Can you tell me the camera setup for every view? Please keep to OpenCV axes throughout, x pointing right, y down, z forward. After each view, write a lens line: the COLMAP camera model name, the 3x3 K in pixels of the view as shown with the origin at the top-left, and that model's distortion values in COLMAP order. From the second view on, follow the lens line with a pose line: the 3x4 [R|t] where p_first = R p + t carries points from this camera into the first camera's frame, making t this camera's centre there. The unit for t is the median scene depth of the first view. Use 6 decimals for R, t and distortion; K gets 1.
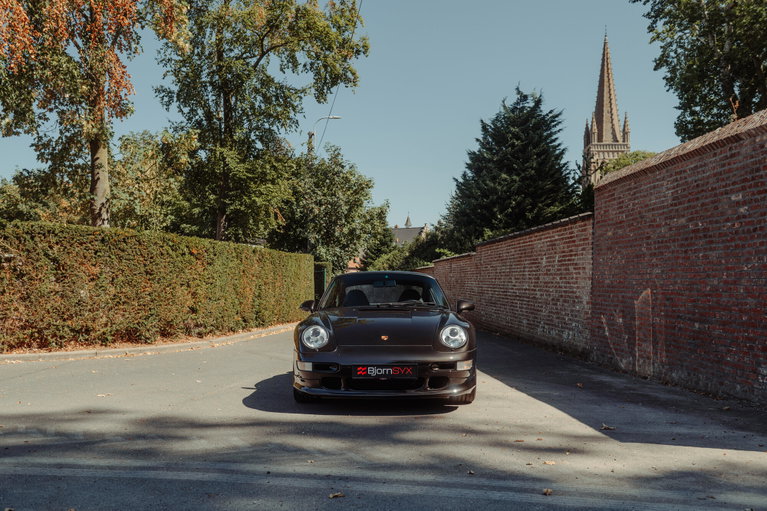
lens RADIAL K [[970.7, 0, 325.1], [0, 970.7, 245.3], [0, 0, 1]] dist [0.010040, -0.002082]
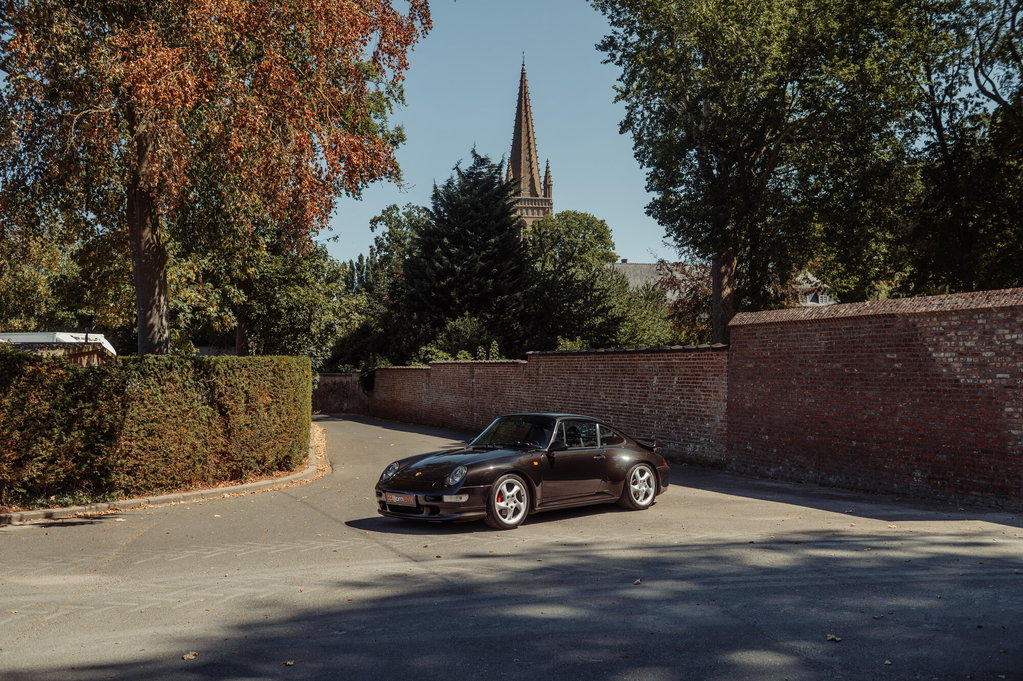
lens RADIAL K [[1555.6, 0, 490.3], [0, 1555.6, 304.2], [0, 0, 1]] dist [0.024923, -0.098556]
pose [[0.931964, -0.003476, 0.362535, -0.632454], [-0.001647, 0.999903, 0.013820, -0.101495], [-0.362548, -0.013477, 0.931868, -0.616080]]
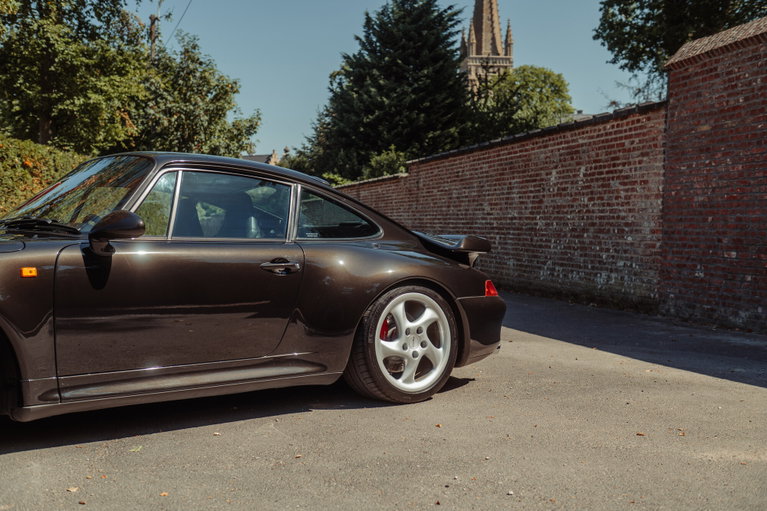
lens RADIAL K [[1091.7, 0, 366.8], [0, 1091.7, 267.9], [0, 0, 1]] dist [0.021421, 0.032606]
pose [[0.972784, -0.014376, 0.231268, -0.101956], [-0.002706, 0.997301, 0.073377, 0.026491], [-0.231699, -0.072006, 0.970119, 0.268357]]
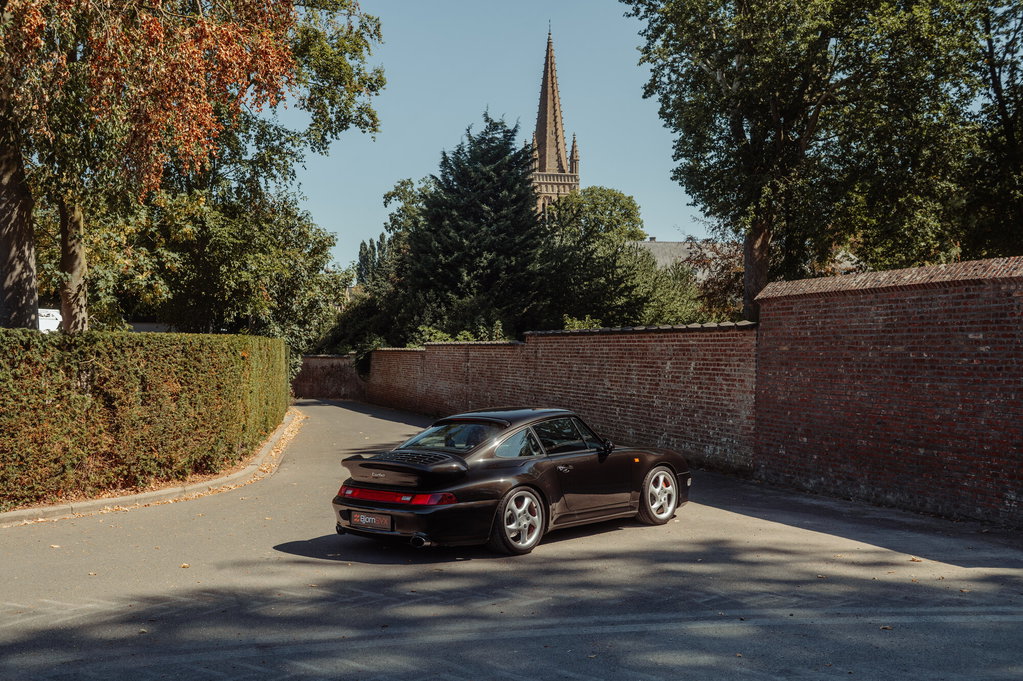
lens RADIAL K [[1428.7, 0, 491.1], [0, 1428.7, 335.9], [0, 0, 1]] dist [0.004804, -0.029644]
pose [[0.945082, -0.008034, 0.326734, -0.392315], [-0.006642, 0.999019, 0.043777, -0.074436], [-0.326766, -0.043543, 0.944102, -0.213543]]
